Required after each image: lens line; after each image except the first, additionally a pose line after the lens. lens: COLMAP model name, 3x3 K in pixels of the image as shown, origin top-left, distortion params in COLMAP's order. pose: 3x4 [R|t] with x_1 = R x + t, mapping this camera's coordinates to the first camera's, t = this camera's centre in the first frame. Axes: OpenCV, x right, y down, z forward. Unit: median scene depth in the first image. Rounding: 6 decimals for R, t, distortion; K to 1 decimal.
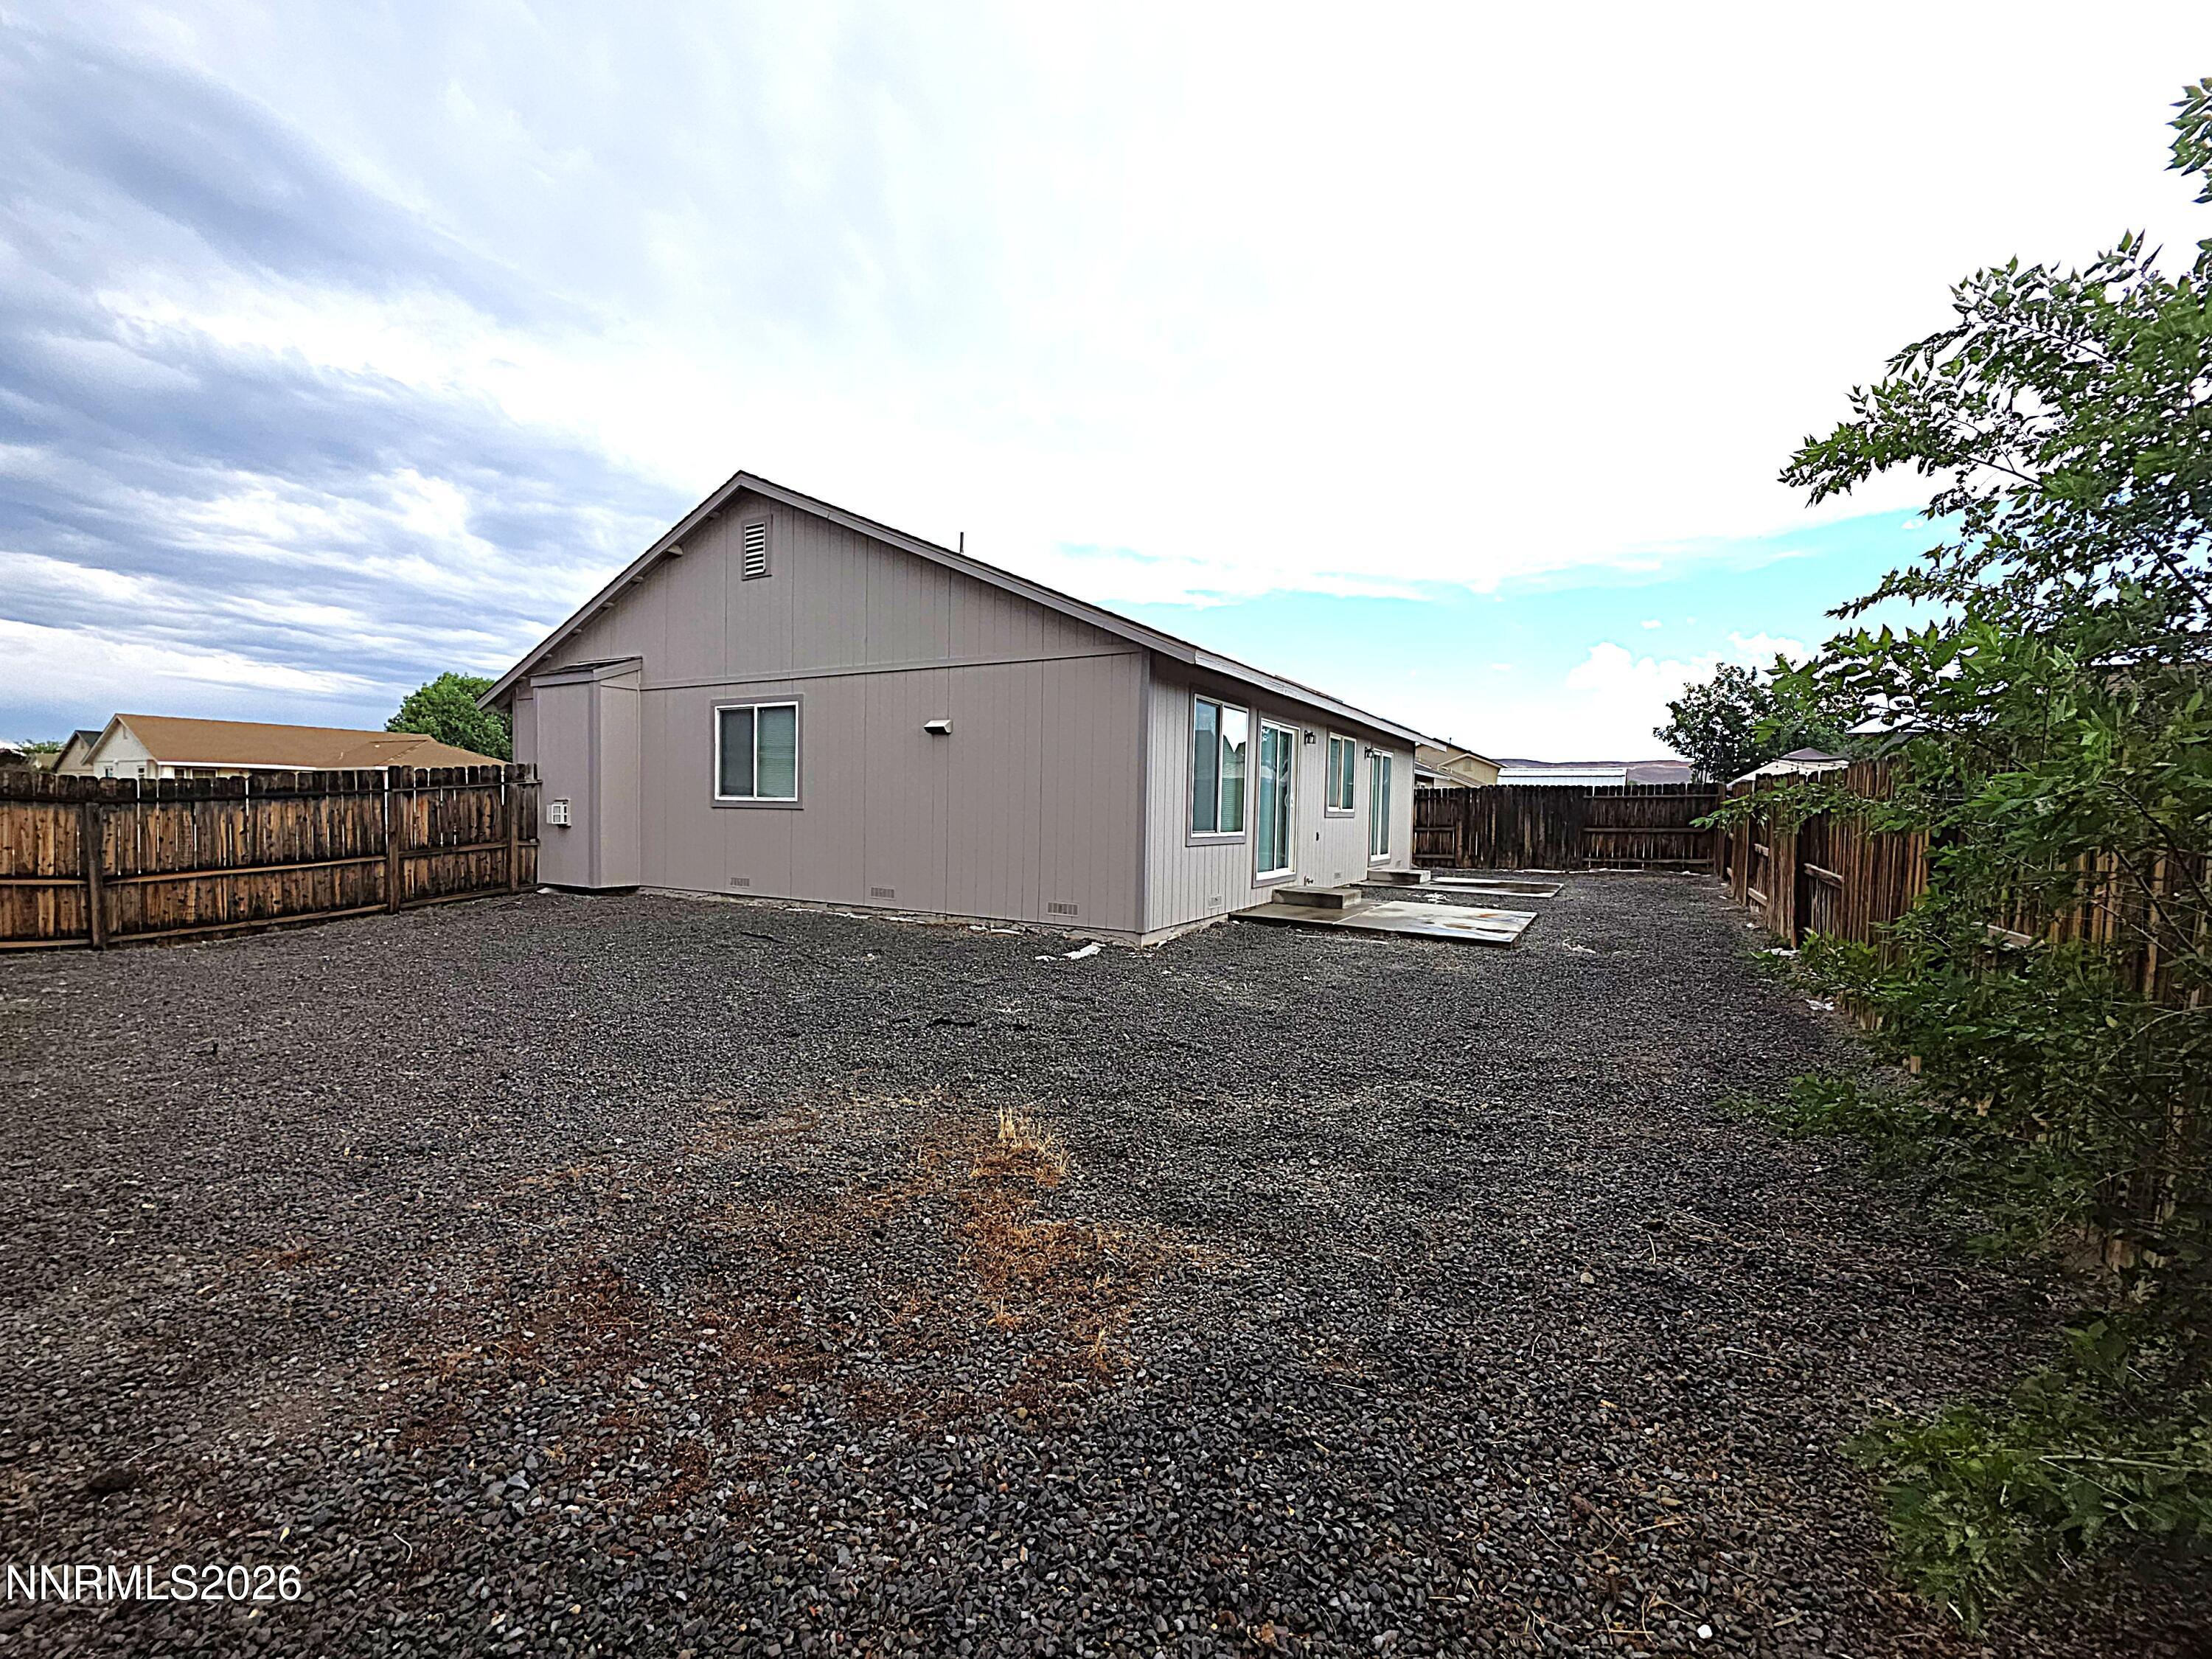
lens RADIAL K [[877.9, 0, 1105.0], [0, 877.9, 833.2], [0, 0, 1]] dist [0.003918, -0.000046]
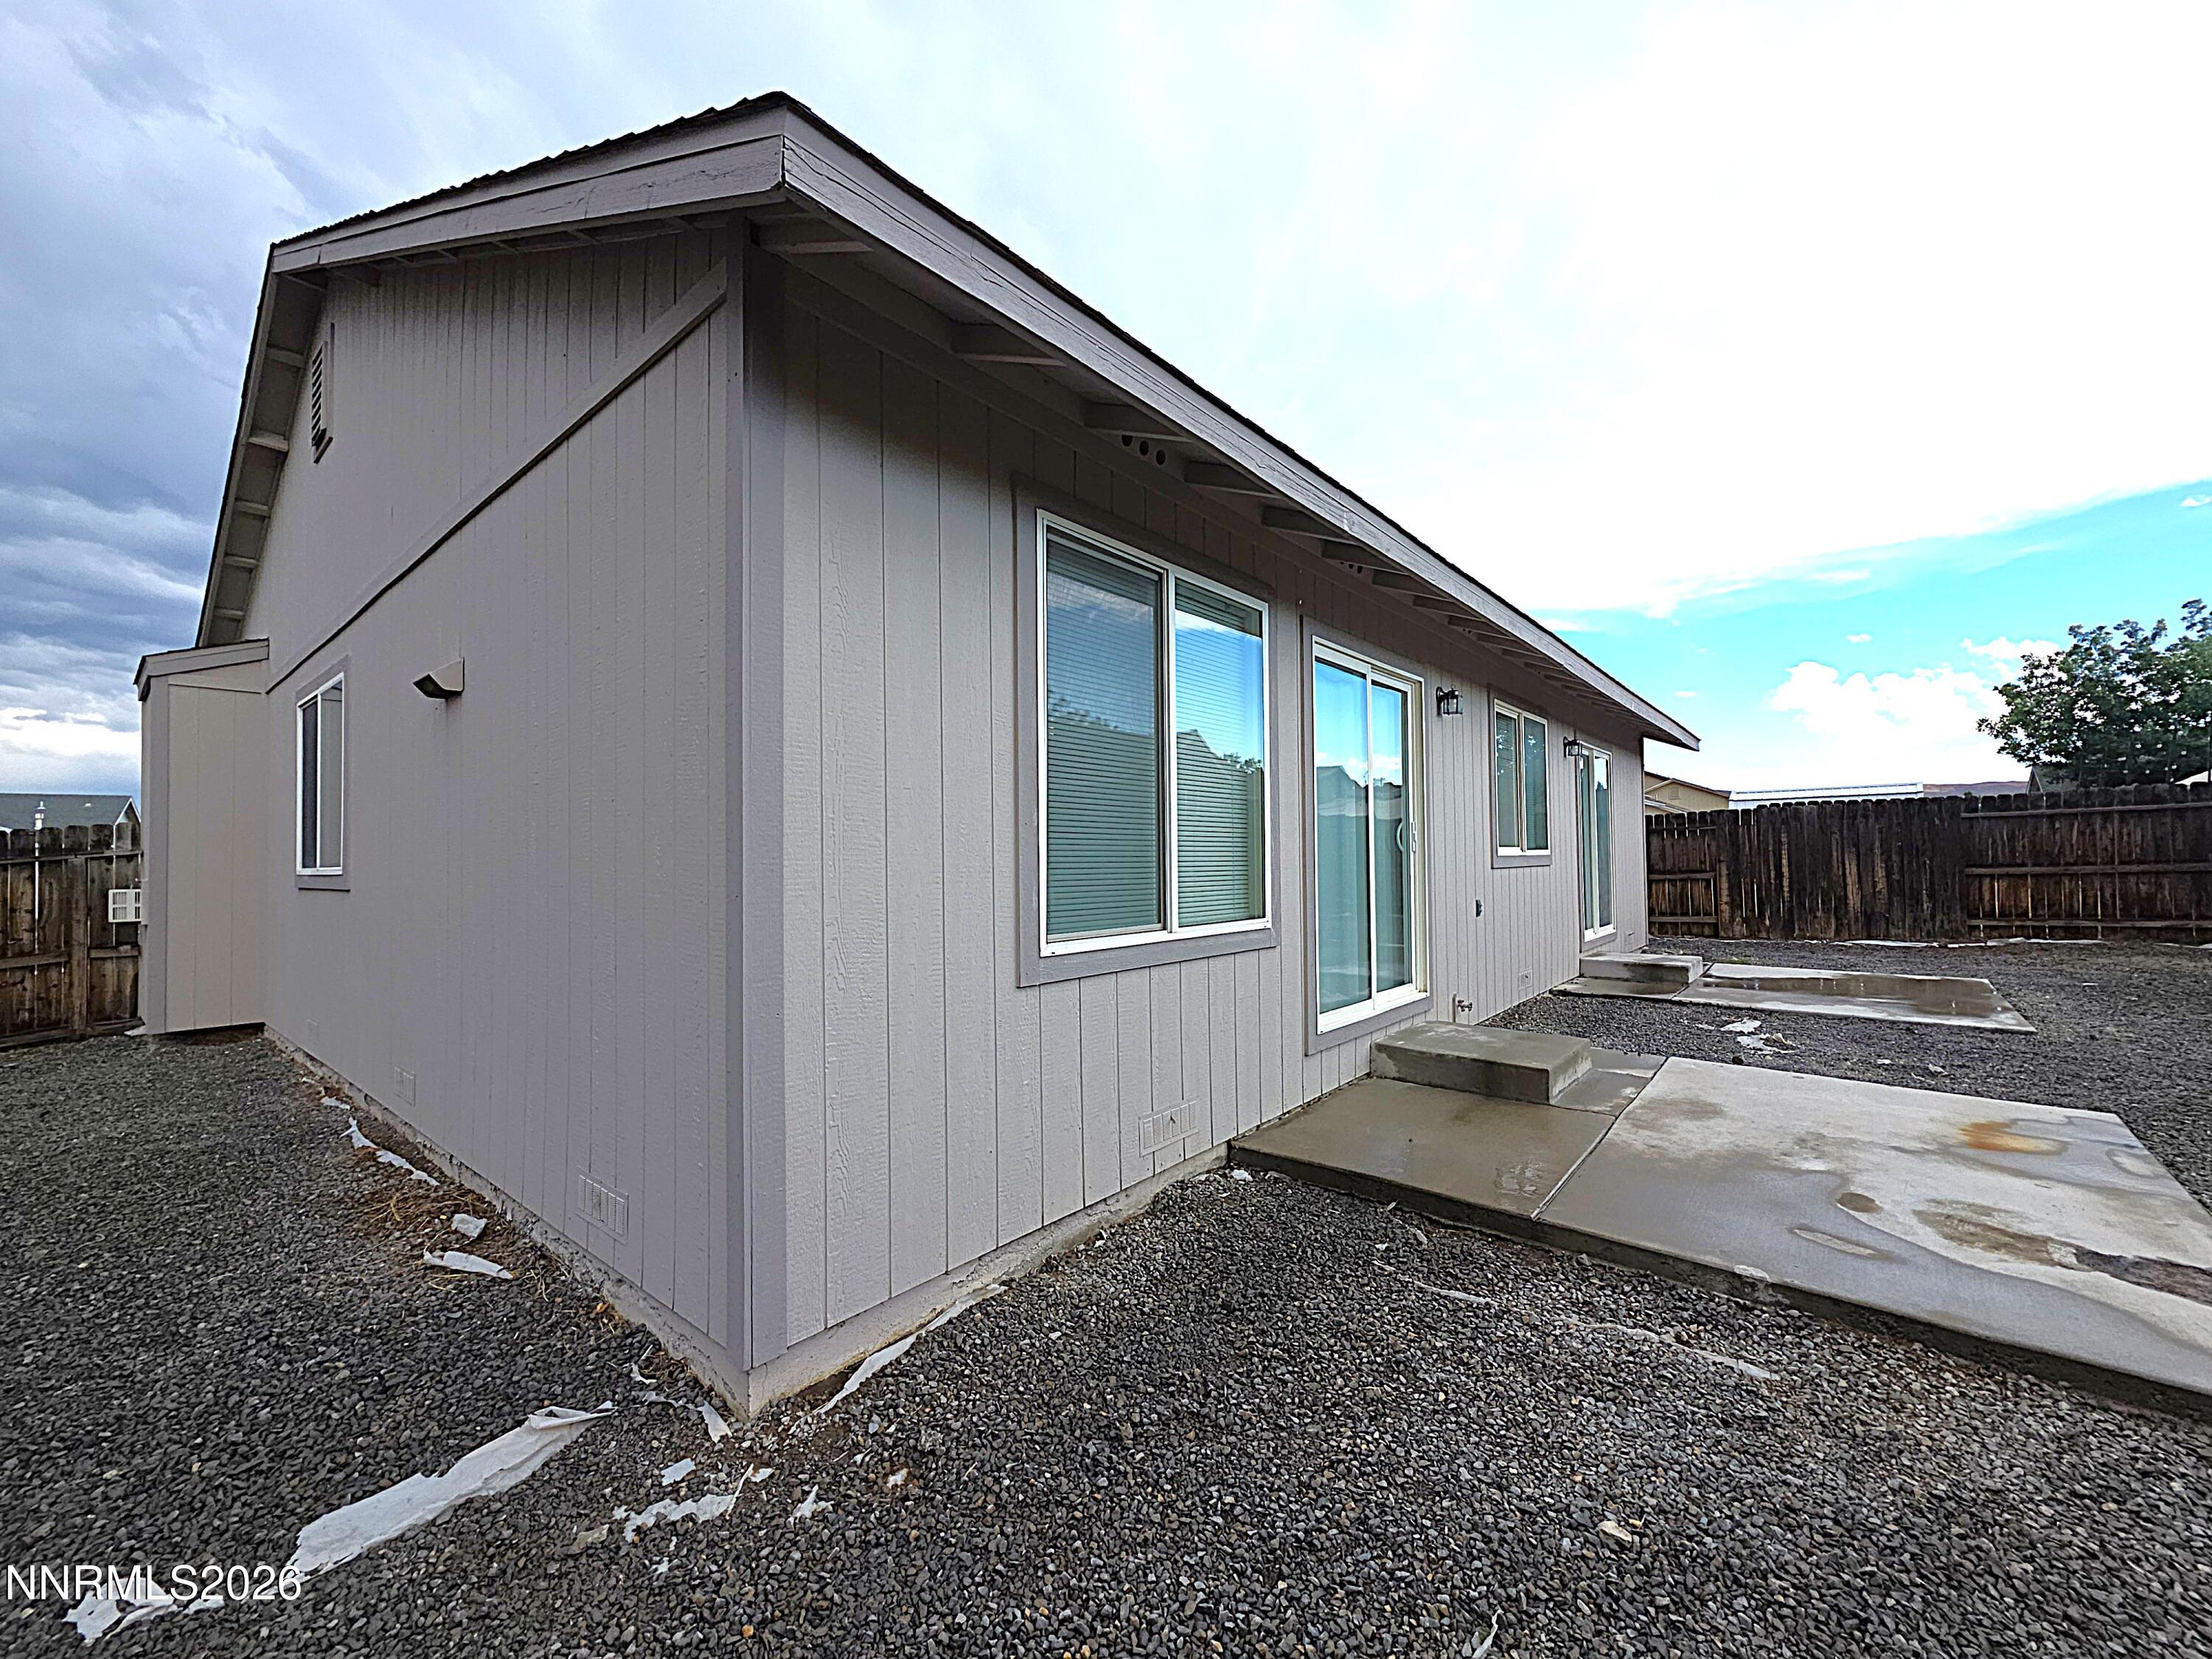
lens RADIAL K [[839.4, 0, 1108.9], [0, 839.4, 836.5], [0, 0, 1]] dist [0.001043, 0.000151]
pose [[0.982347, -0.038593, -0.183044, 0.103991], [0.028113, 0.997832, -0.059513, -0.011520], [0.184943, 0.053316, 0.981302, 0.408882]]
